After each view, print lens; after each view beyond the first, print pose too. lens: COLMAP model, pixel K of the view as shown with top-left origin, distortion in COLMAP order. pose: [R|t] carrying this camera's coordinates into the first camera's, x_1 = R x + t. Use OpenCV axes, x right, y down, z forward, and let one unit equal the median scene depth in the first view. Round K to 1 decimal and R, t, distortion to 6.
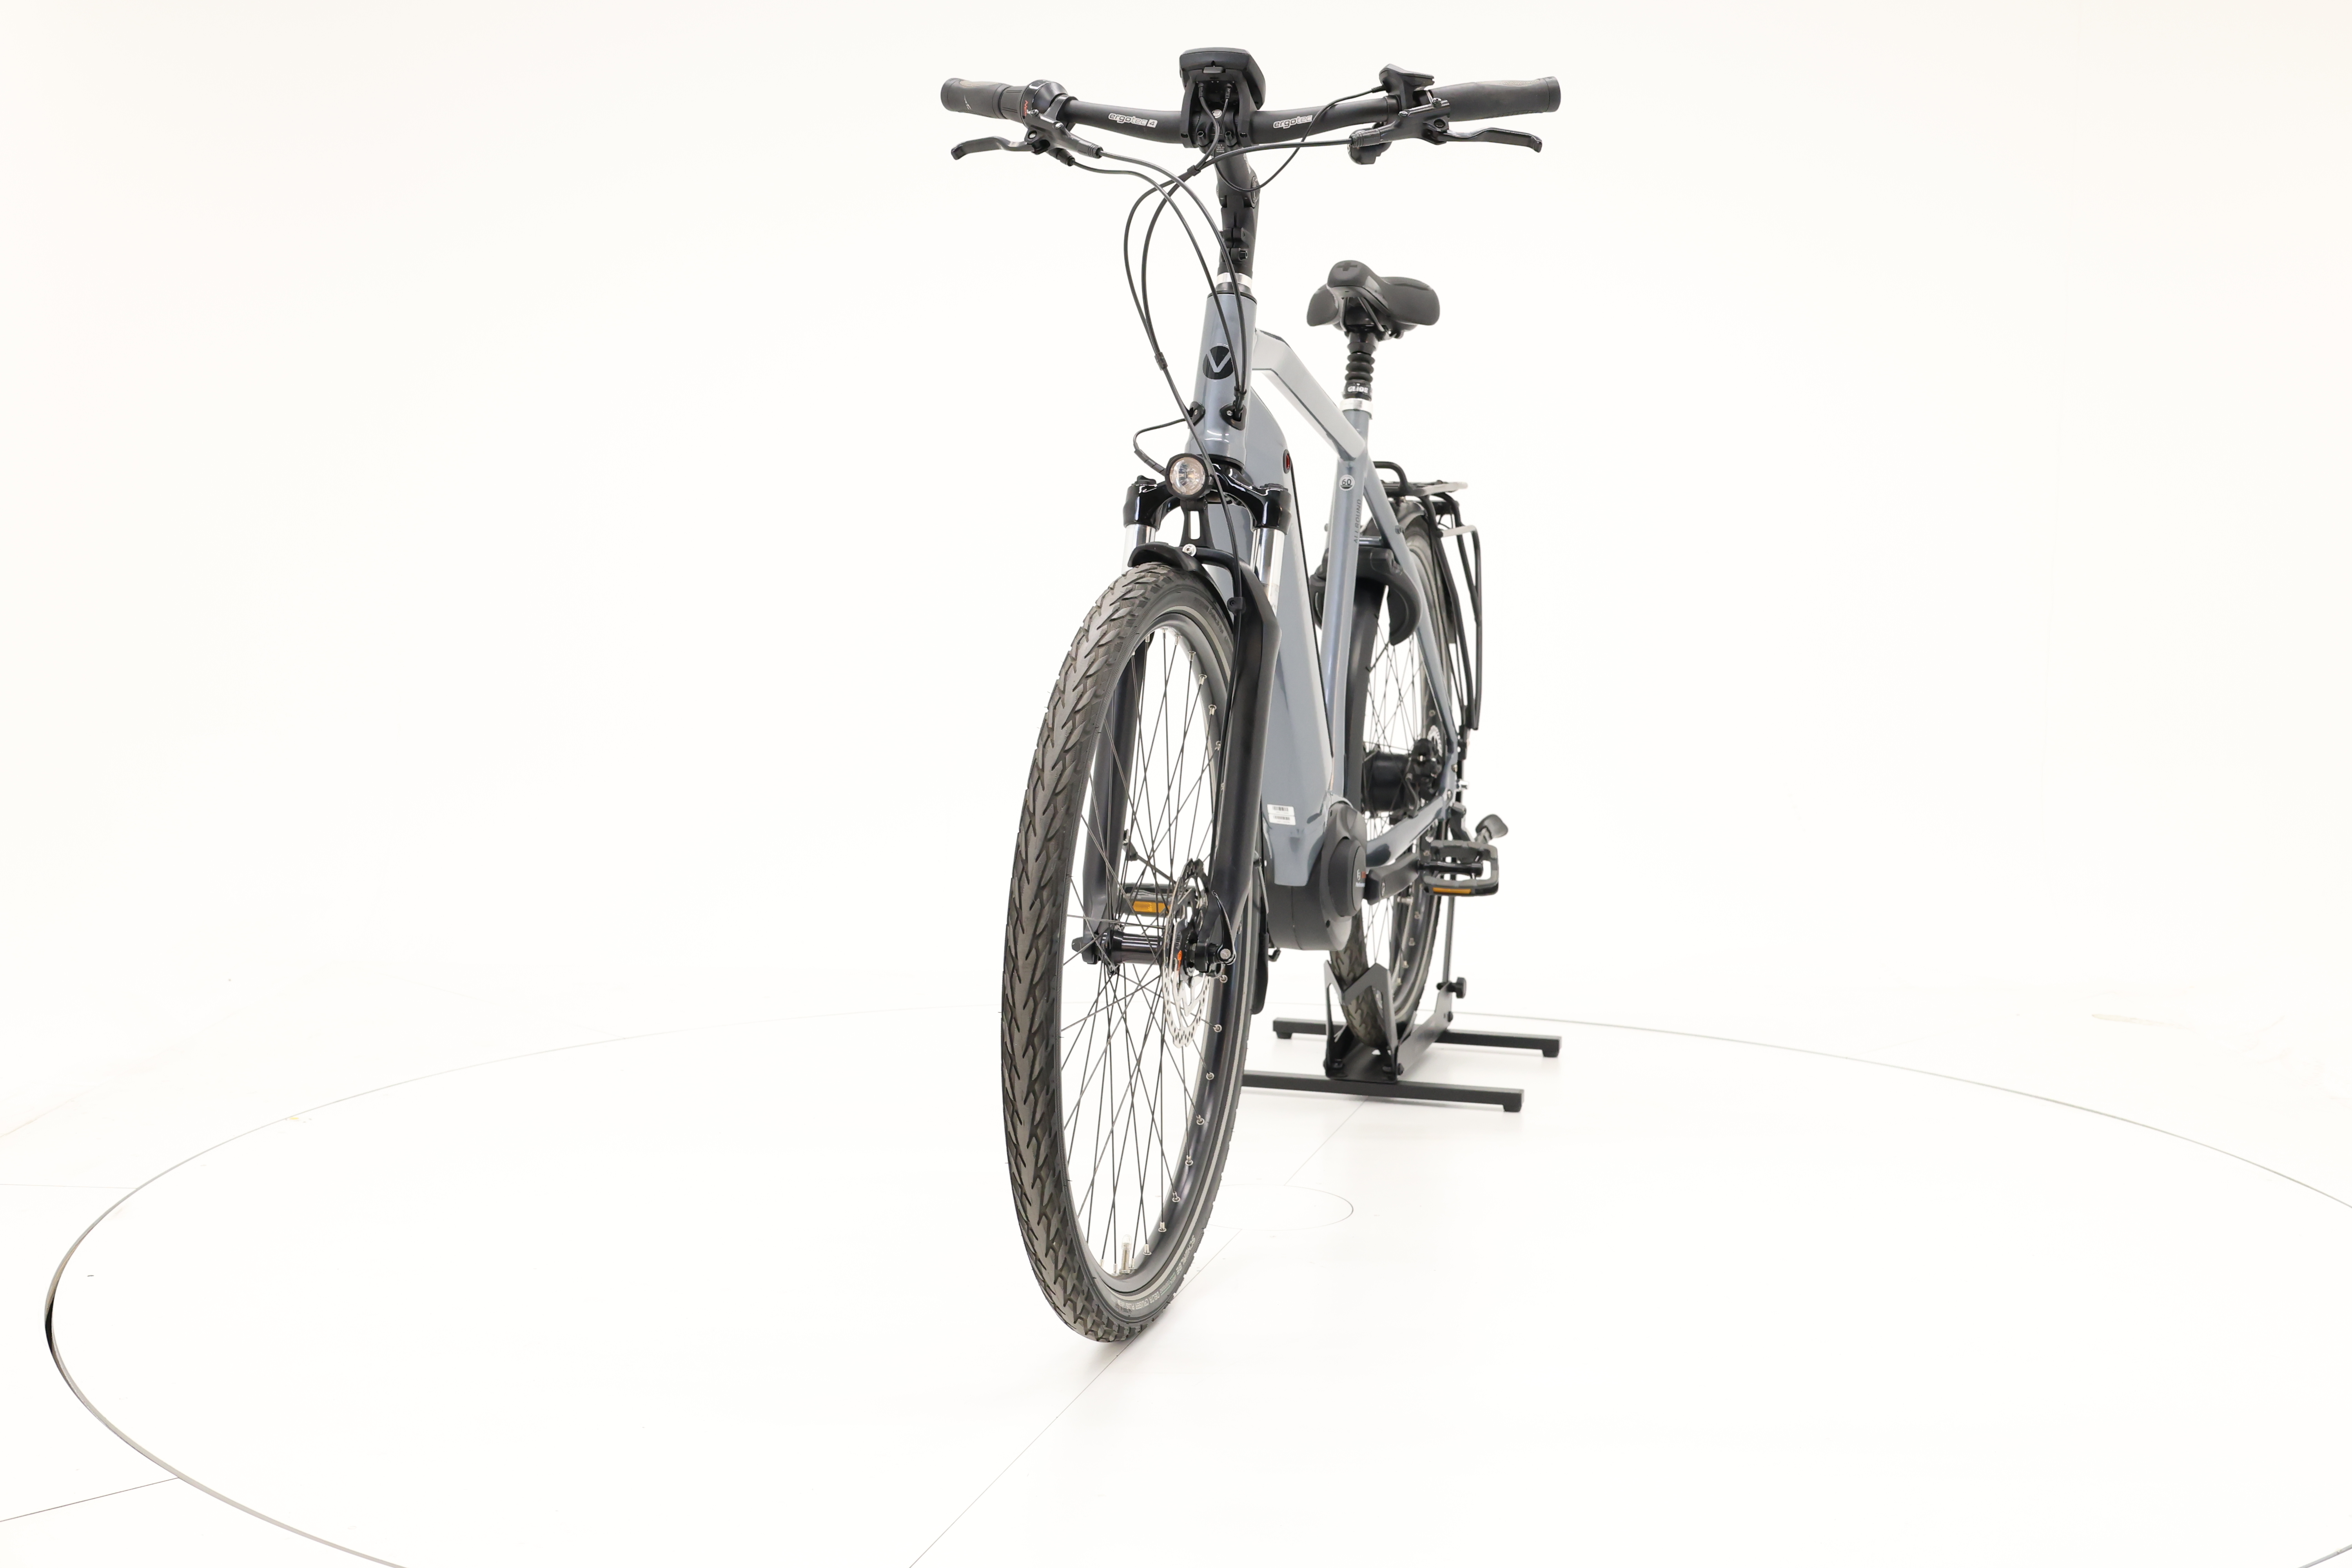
lens RADIAL K [[2661.4, 0, 1187.1], [0, 2661.4, 807.5], [0, 0, 1]] dist [0.016248, 0.000000]
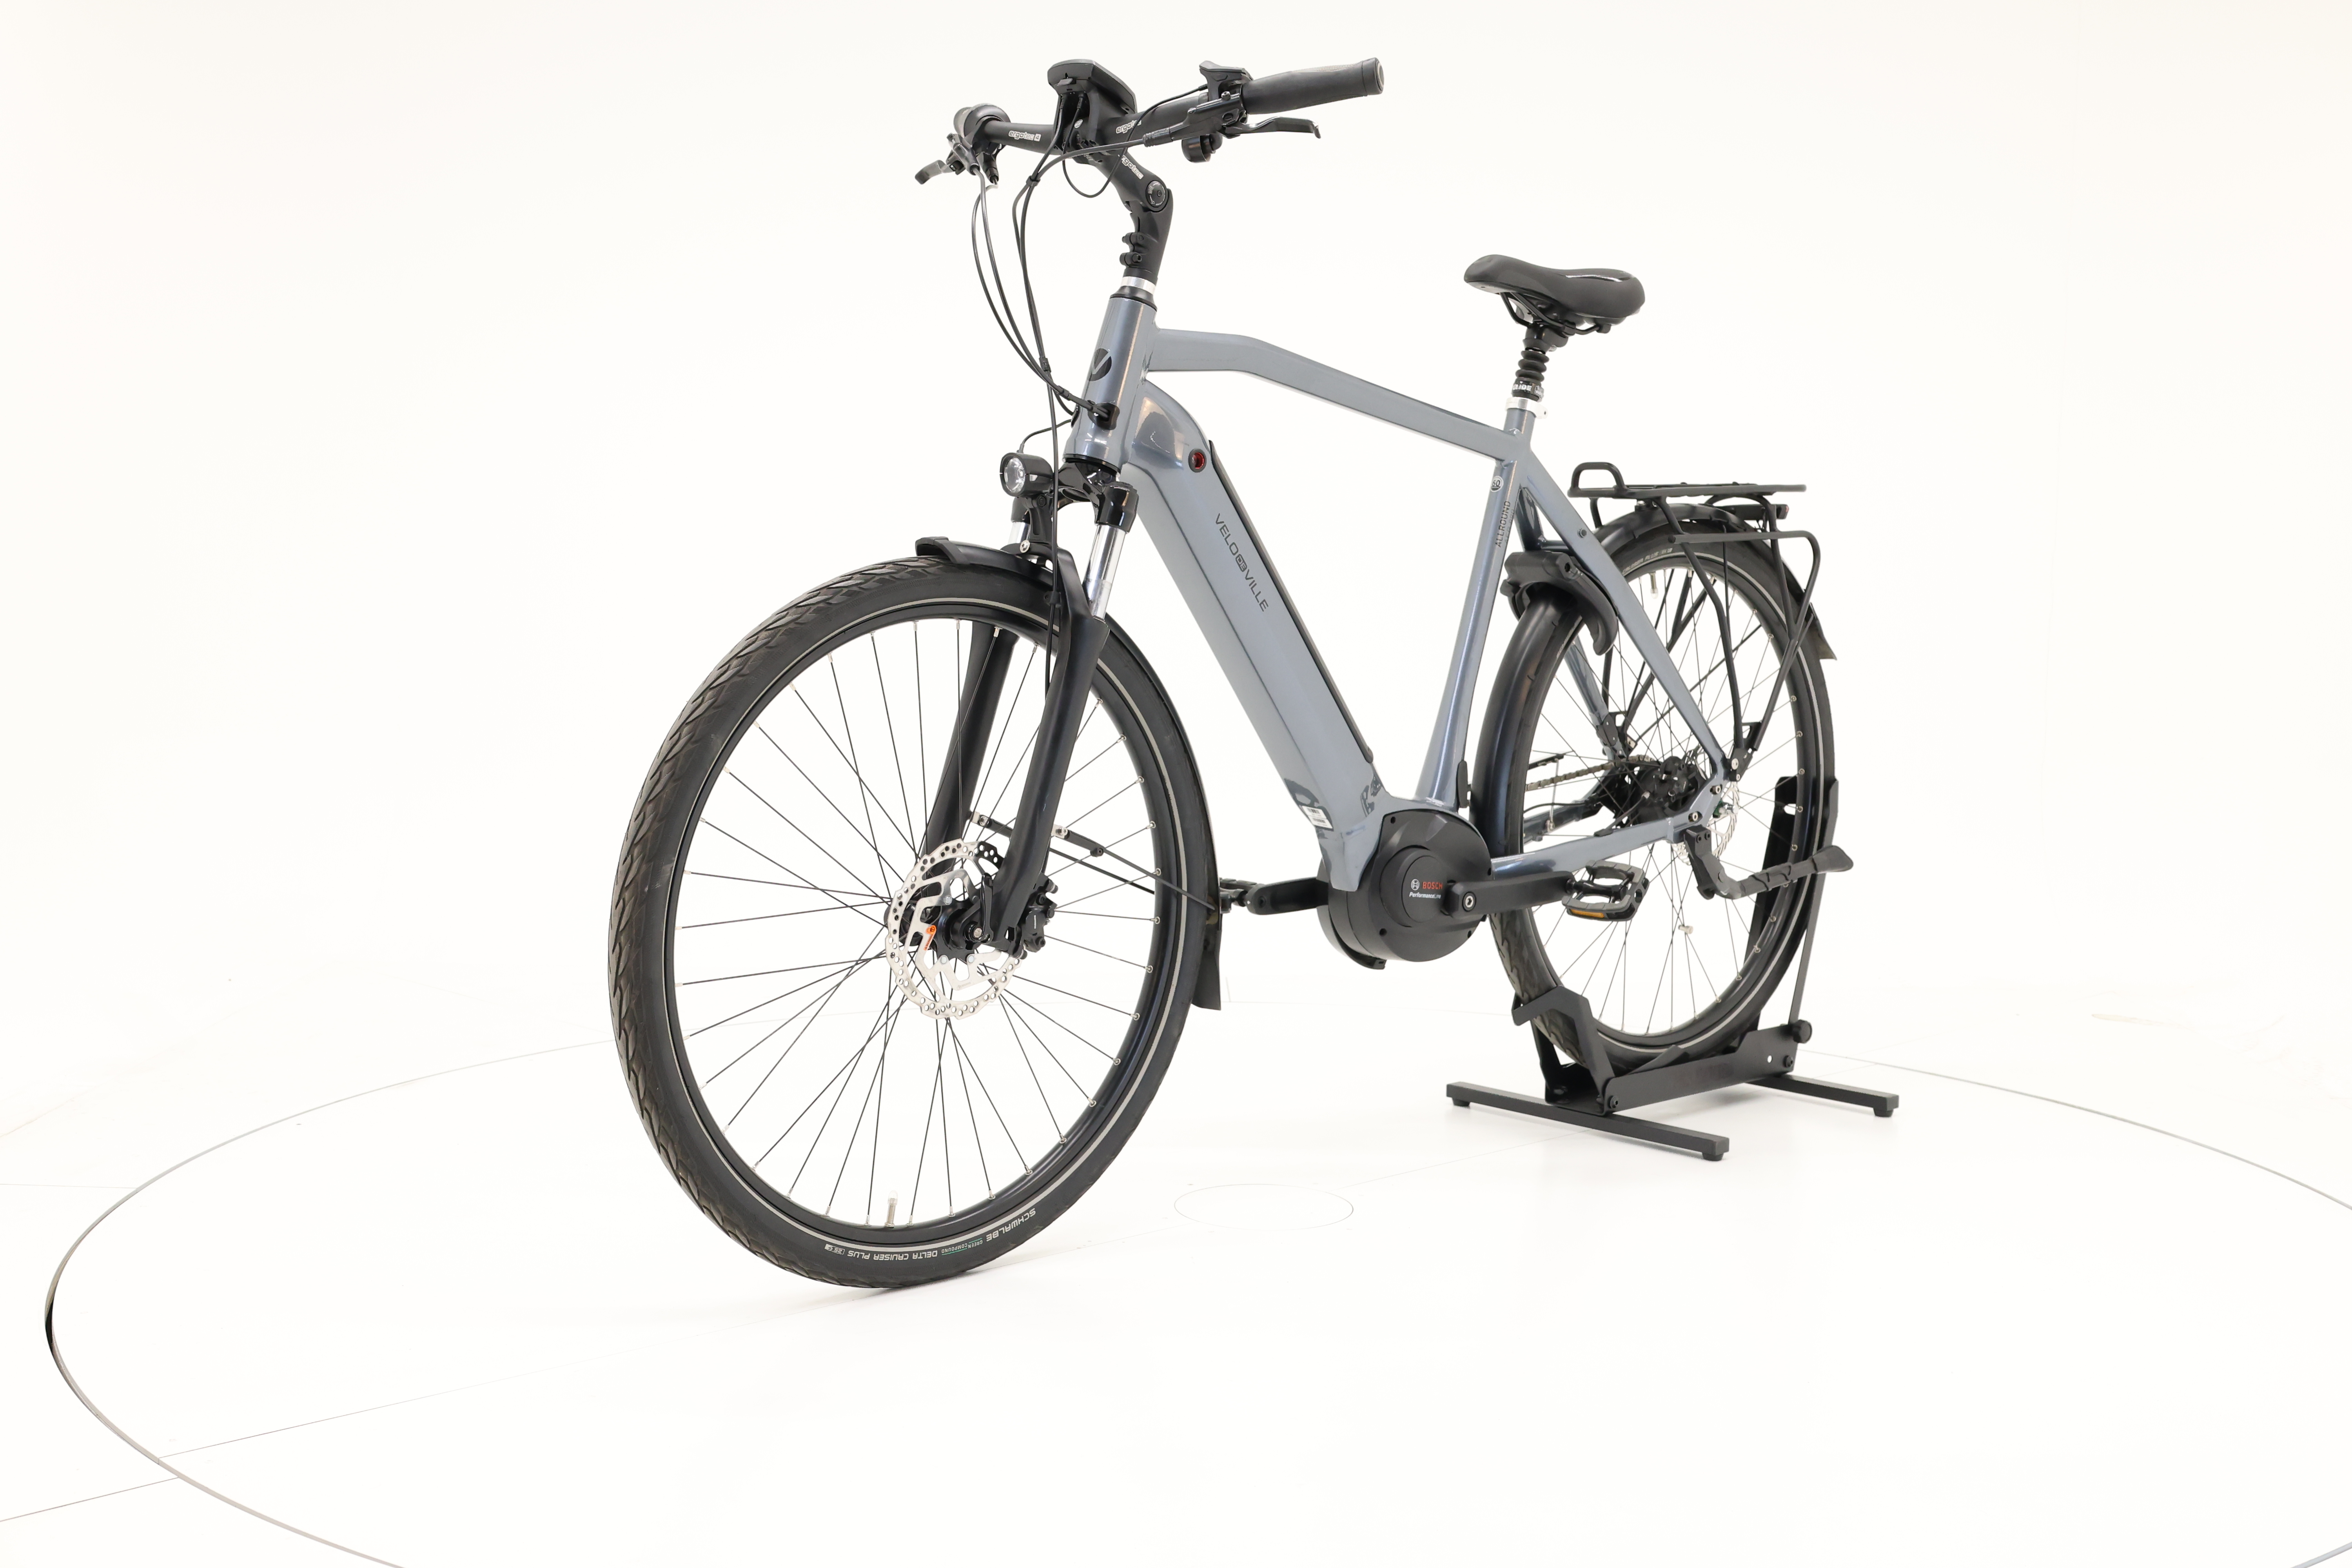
lens RADIAL K [[2661.4, 0, 1191.3], [0, 2661.4, 800.6], [0, 0, 1]] dist [0.016248, 0.000000]
pose [[0.855608, 0.053134, -0.514890, 0.587405], [-0.059620, 0.998213, 0.003939, -0.005192], [0.514180, 0.027328, 0.857247, 0.142992]]
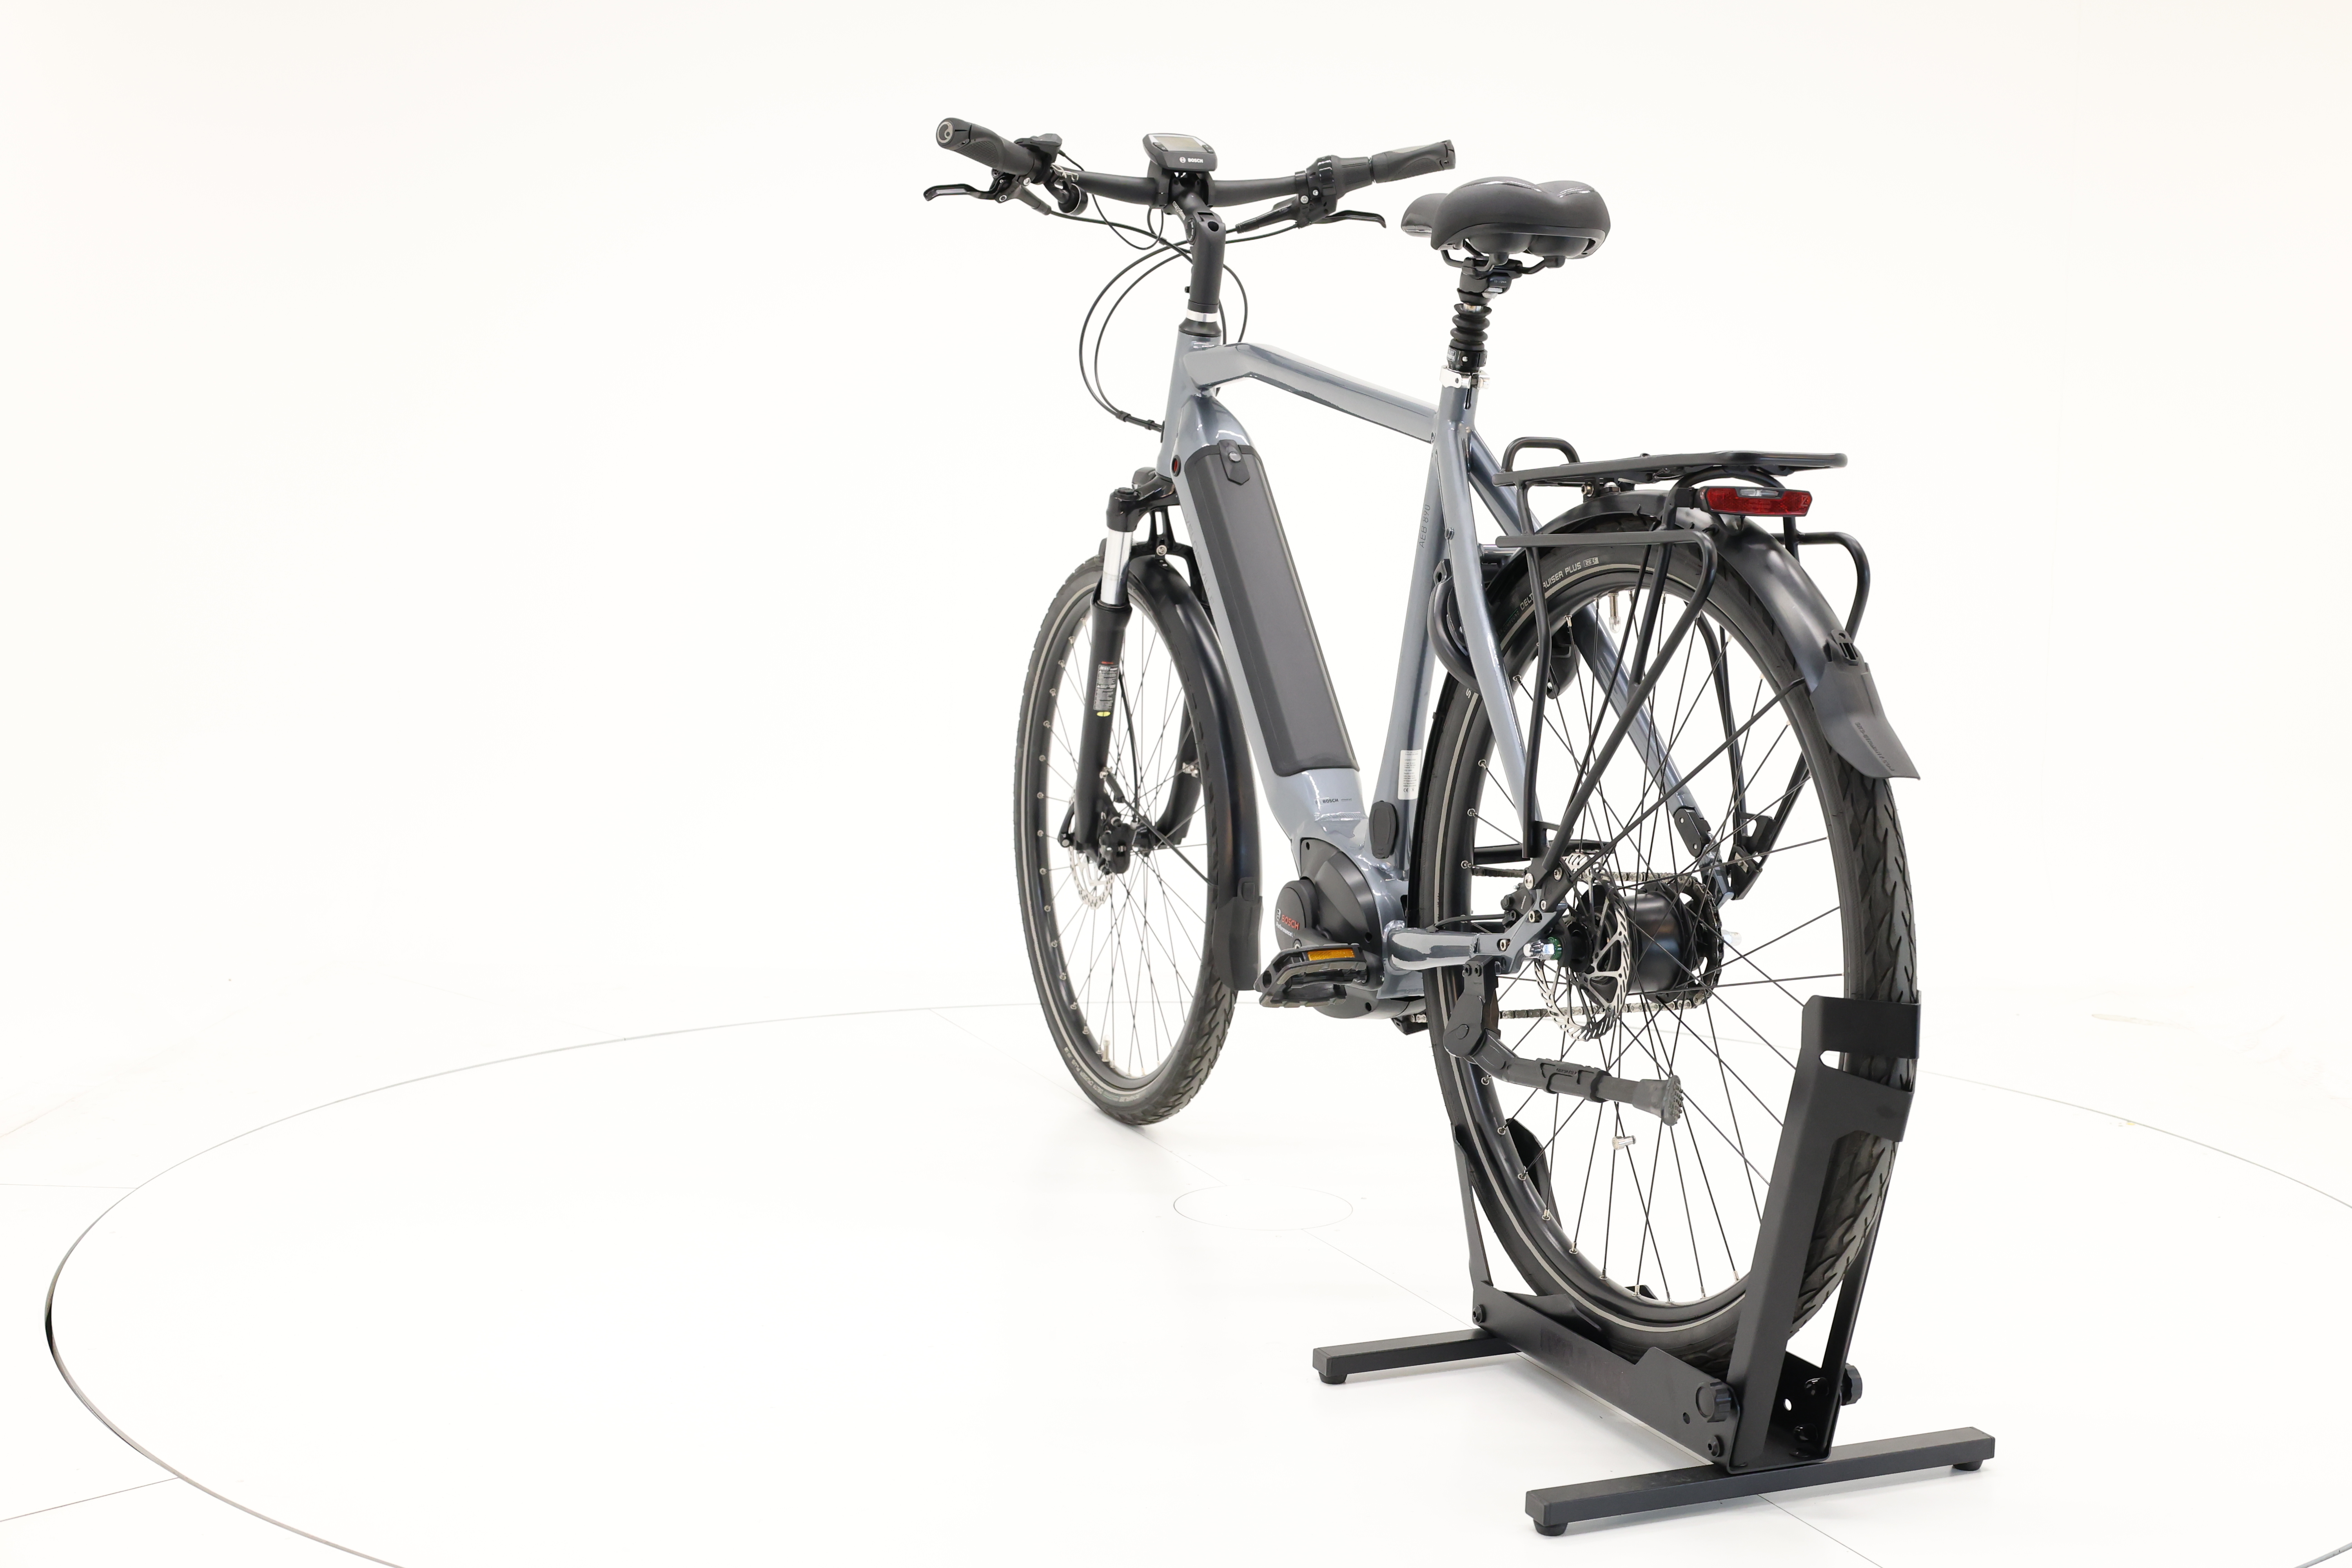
lens RADIAL K [[2661.4, 0, 1172.1], [0, 2661.4, 774.3], [0, 0, 1]] dist [0.016248, 0.000000]
pose [[-0.787368, 0.030069, -0.615750, 0.763544], [-0.095799, 0.980708, 0.170392, -0.202347], [0.608994, 0.193149, -0.769298, 1.968755]]
